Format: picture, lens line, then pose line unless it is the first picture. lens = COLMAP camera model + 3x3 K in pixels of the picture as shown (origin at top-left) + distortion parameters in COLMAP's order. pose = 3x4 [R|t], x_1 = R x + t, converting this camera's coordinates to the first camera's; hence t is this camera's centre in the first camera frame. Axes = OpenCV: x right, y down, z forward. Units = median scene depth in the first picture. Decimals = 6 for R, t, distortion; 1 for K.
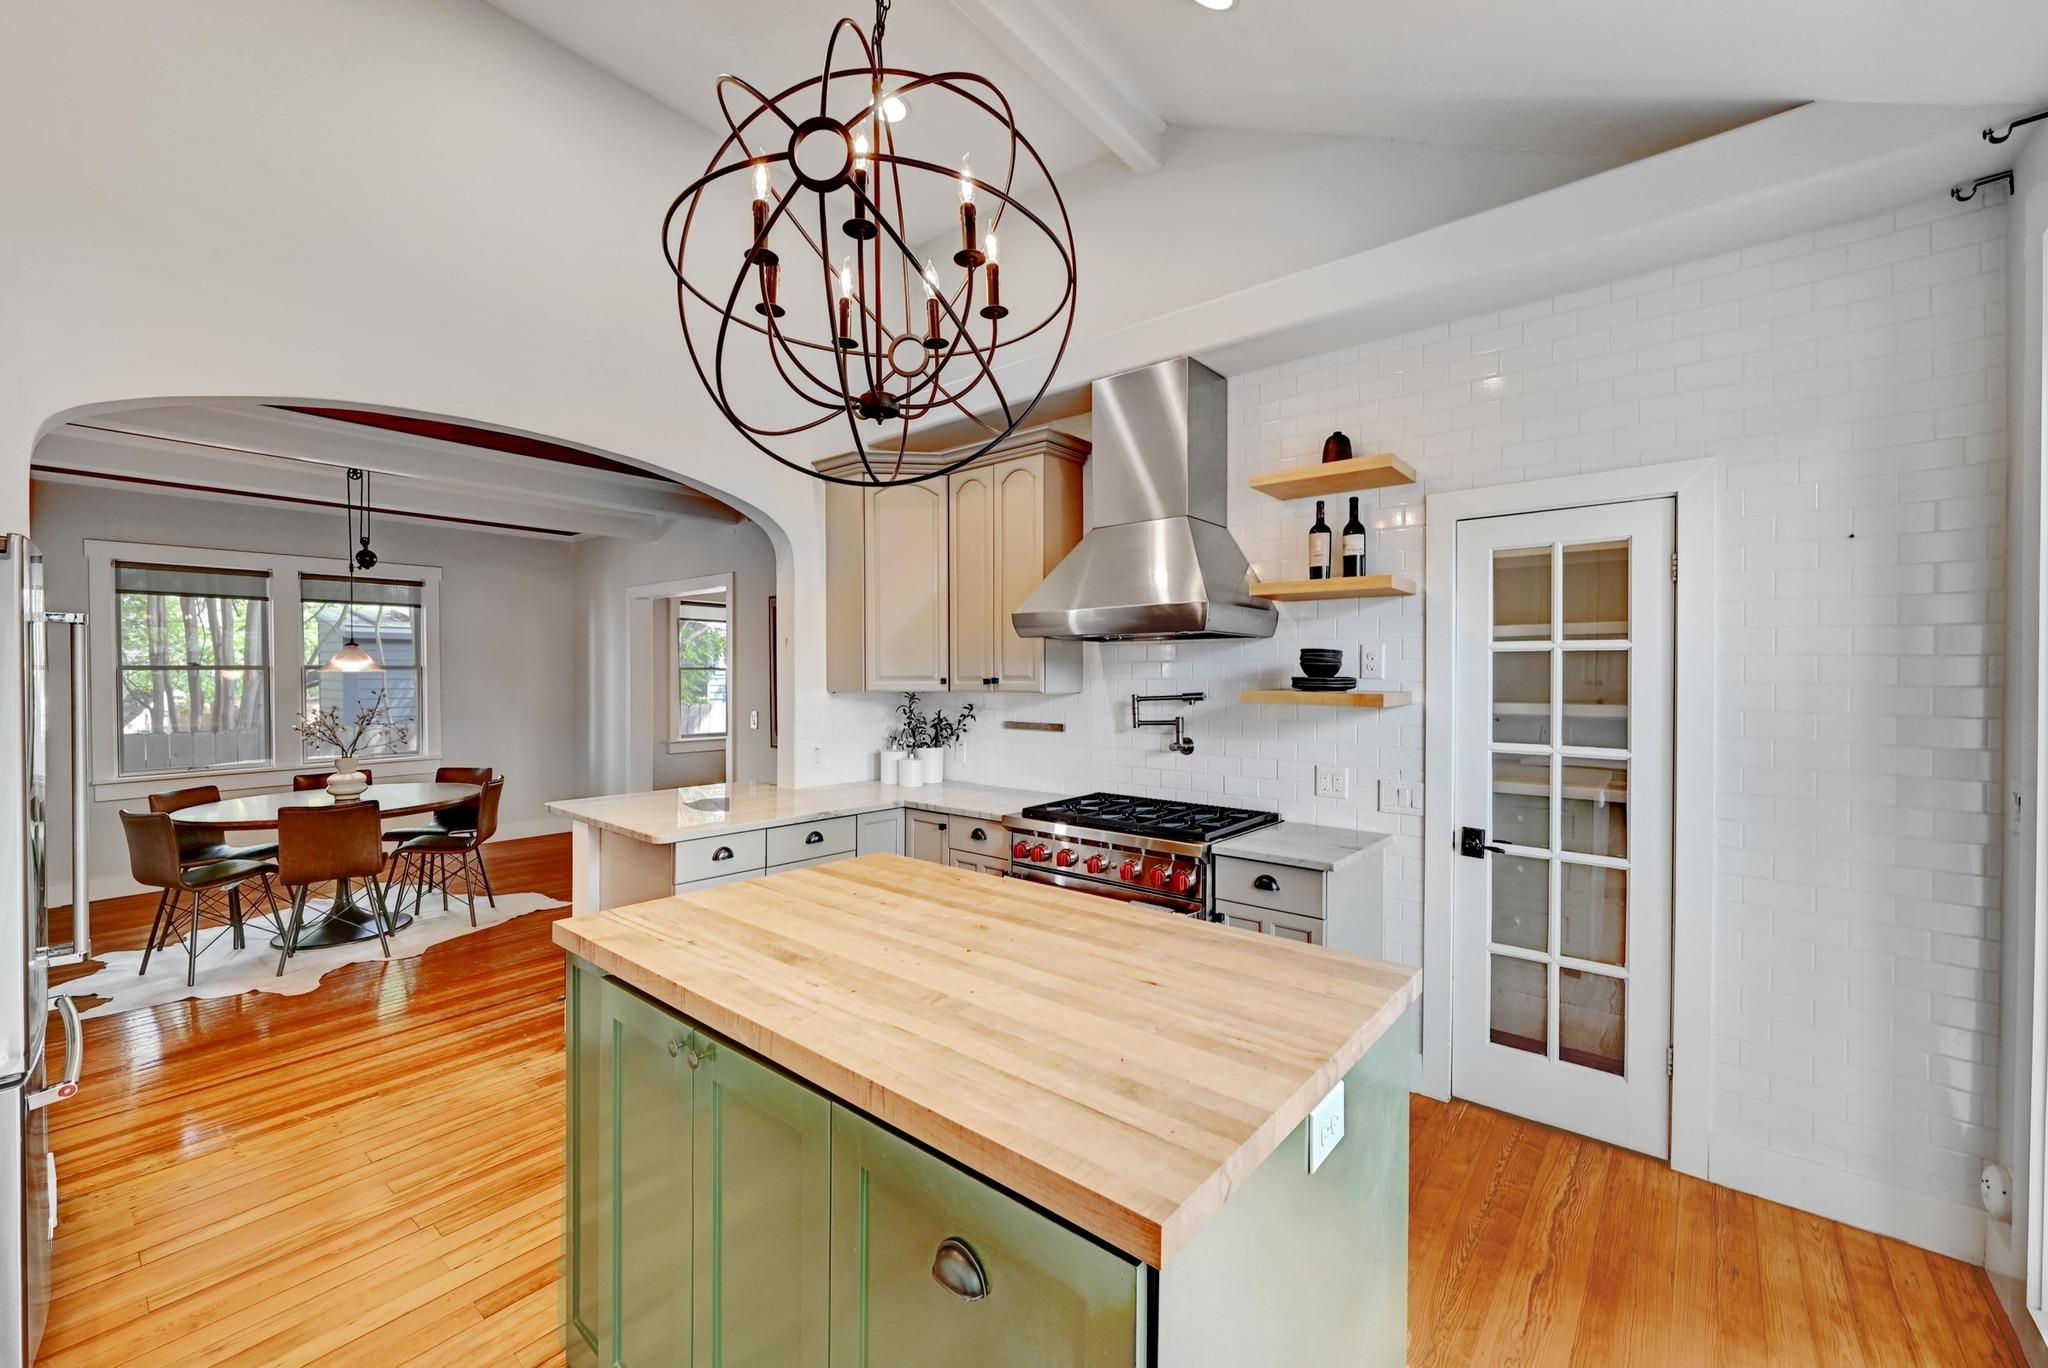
lens RADIAL K [[817.4, 0, 1020.3], [0, 817.4, 675.3], [0, 0, 1]] dist [-0.000004, 0.000045]
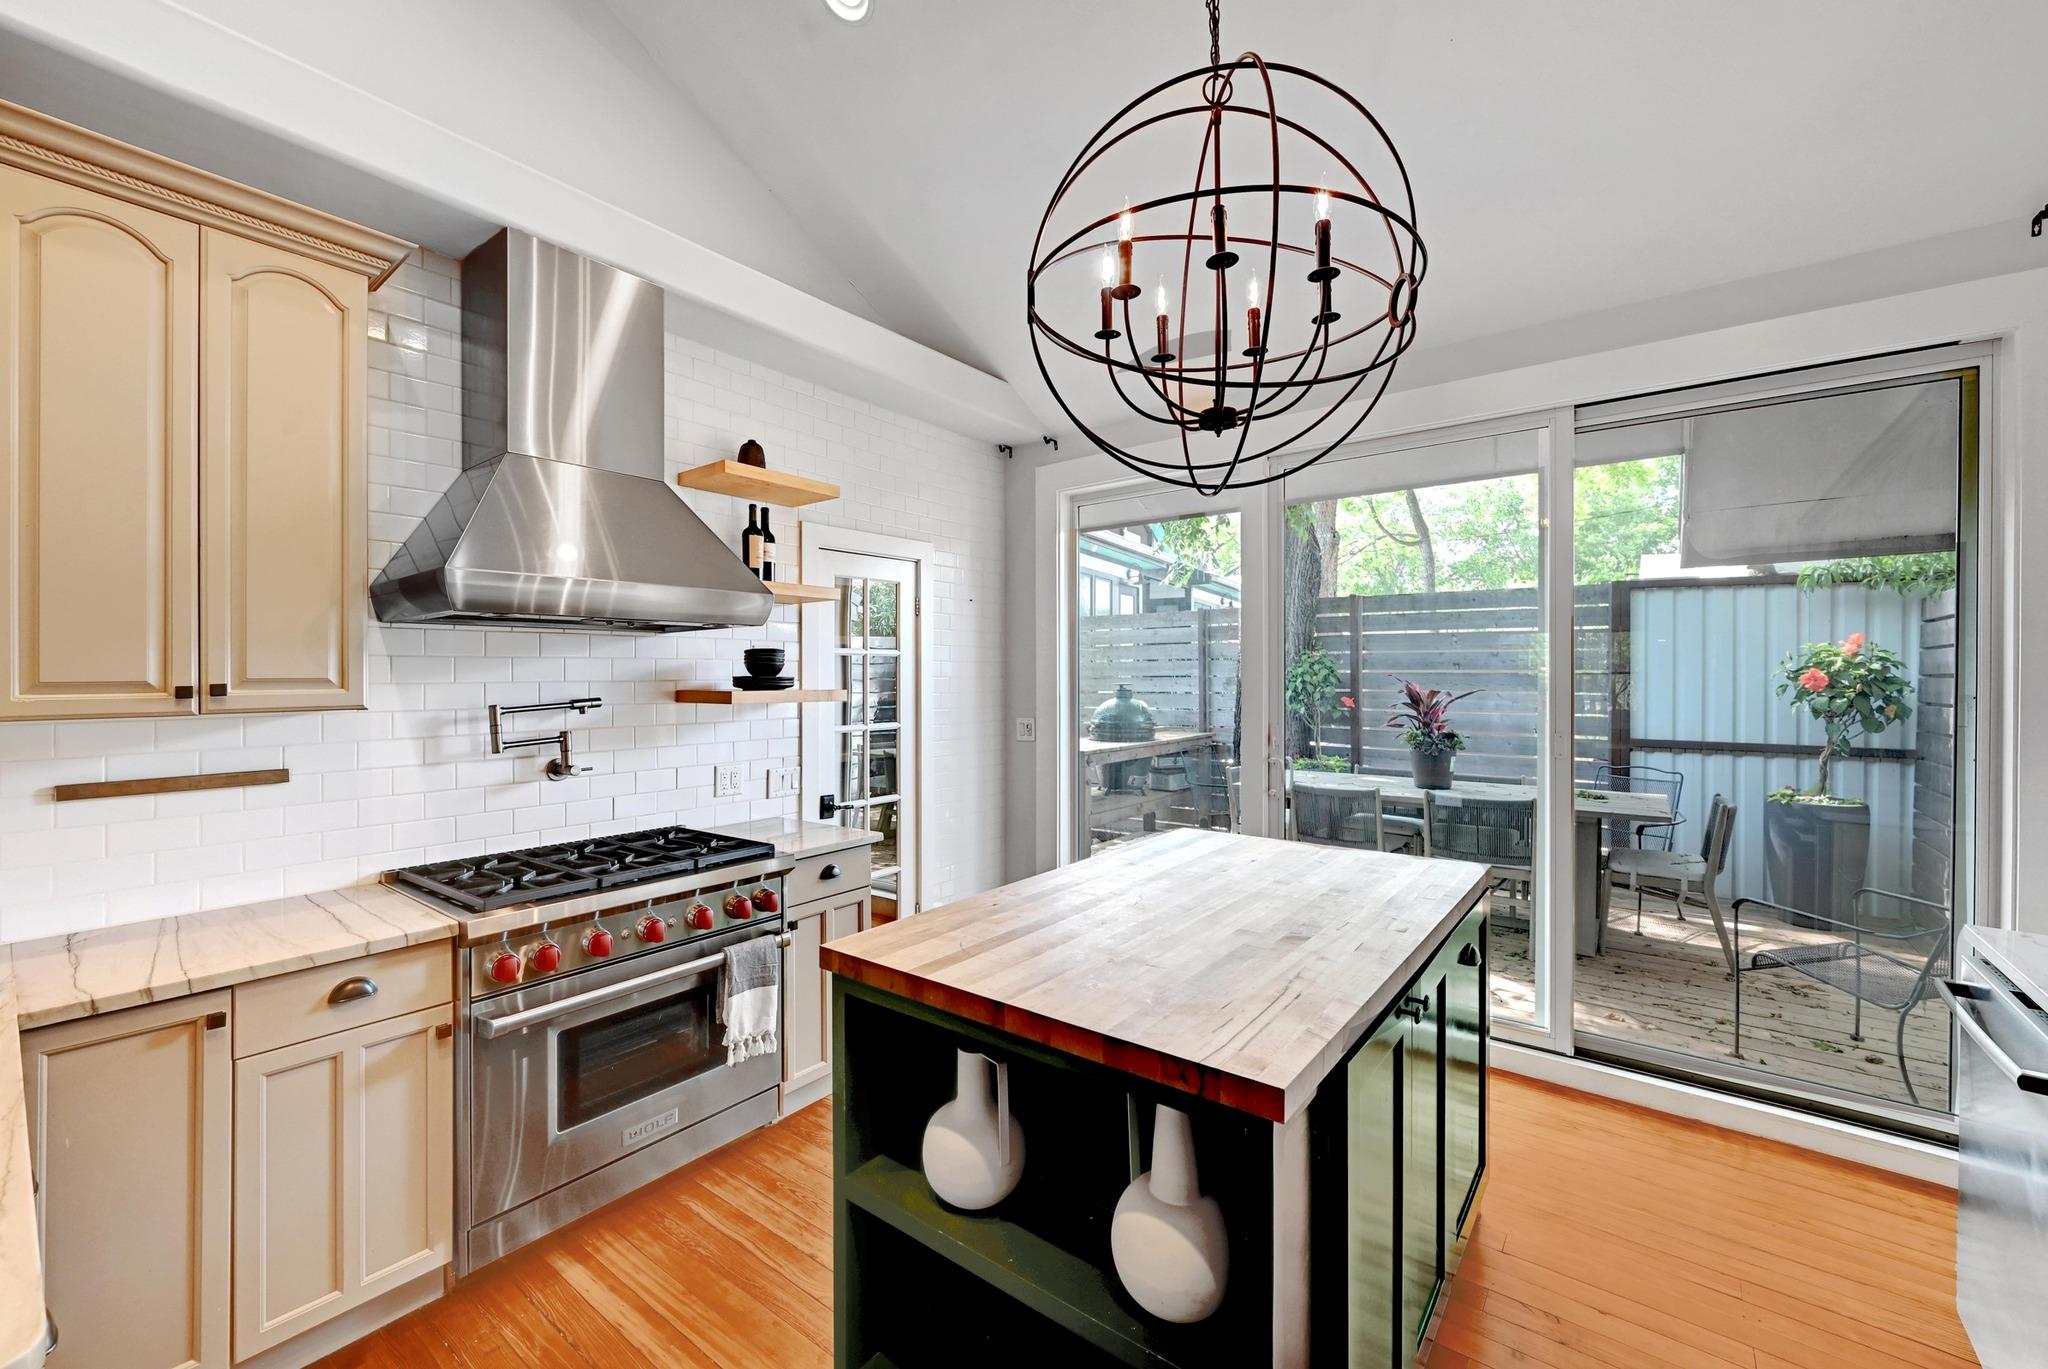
lens RADIAL K [[817.4, 0, 1020.3], [0, 817.4, 675.8], [0, 0, 1]] dist [-0.000004, 0.000045]
pose [[-0.040972, -0.003342, 0.999155, -0.755160], [0.007398, 0.999966, 0.003648, 0.000873], [-0.999133, 0.007541, -0.040946, 0.798651]]
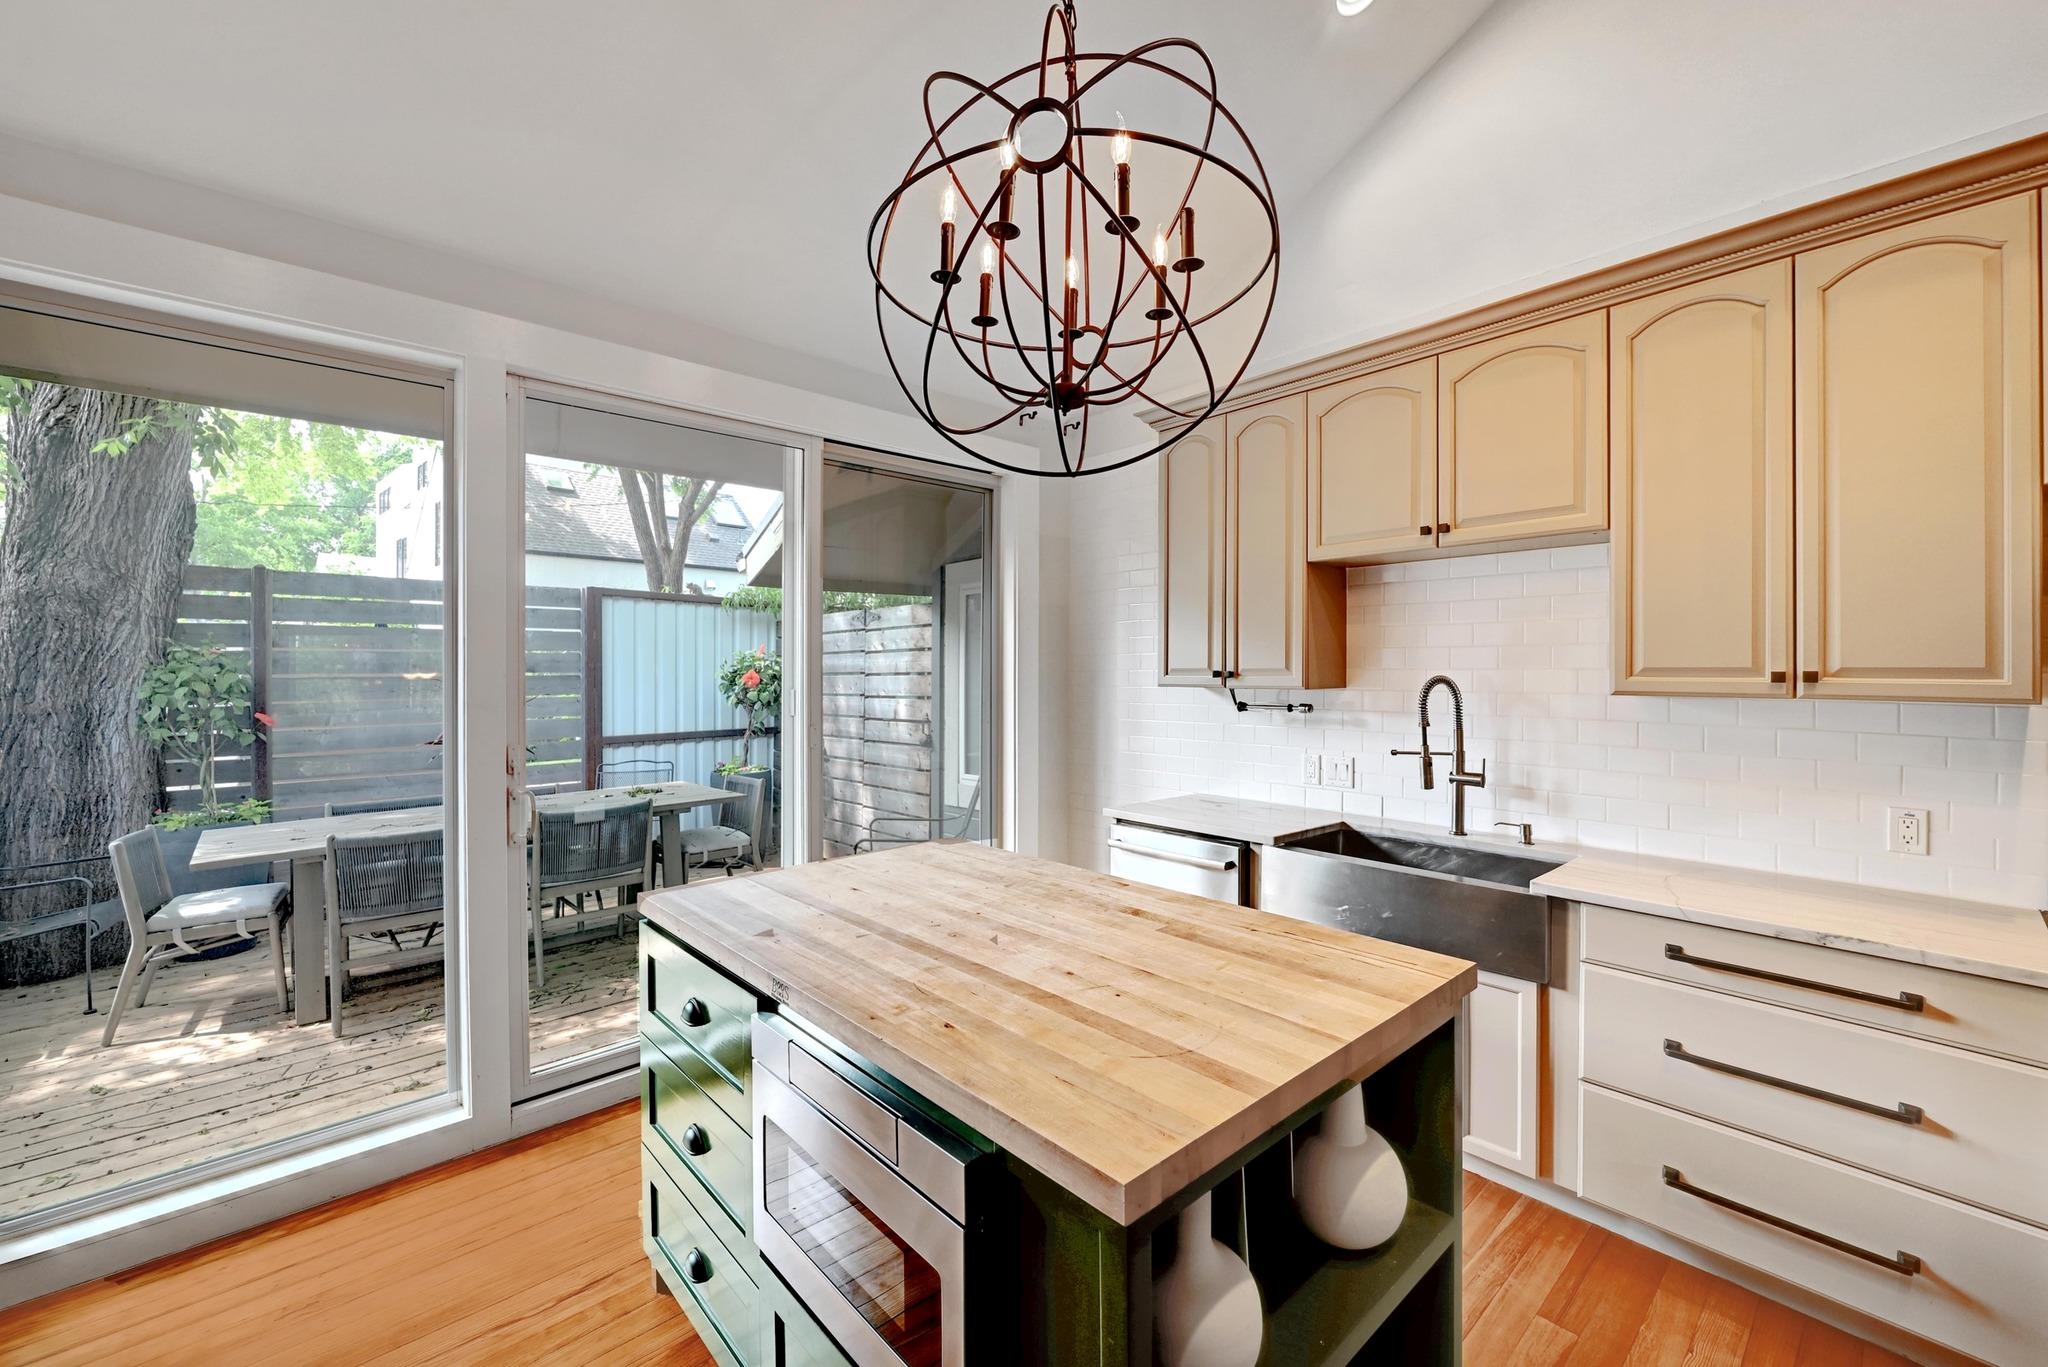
lens RADIAL K [[845.3, 0, 1004.4], [0, 845.3, 646.2], [0, 0, 1]] dist [0.015285, 0.000028]
pose [[-0.988347, 0.016578, 0.151311, -0.162308], [0.013447, 0.999674, -0.021689, 0.000521], [-0.151621, -0.019401, -0.988248, 1.252170]]
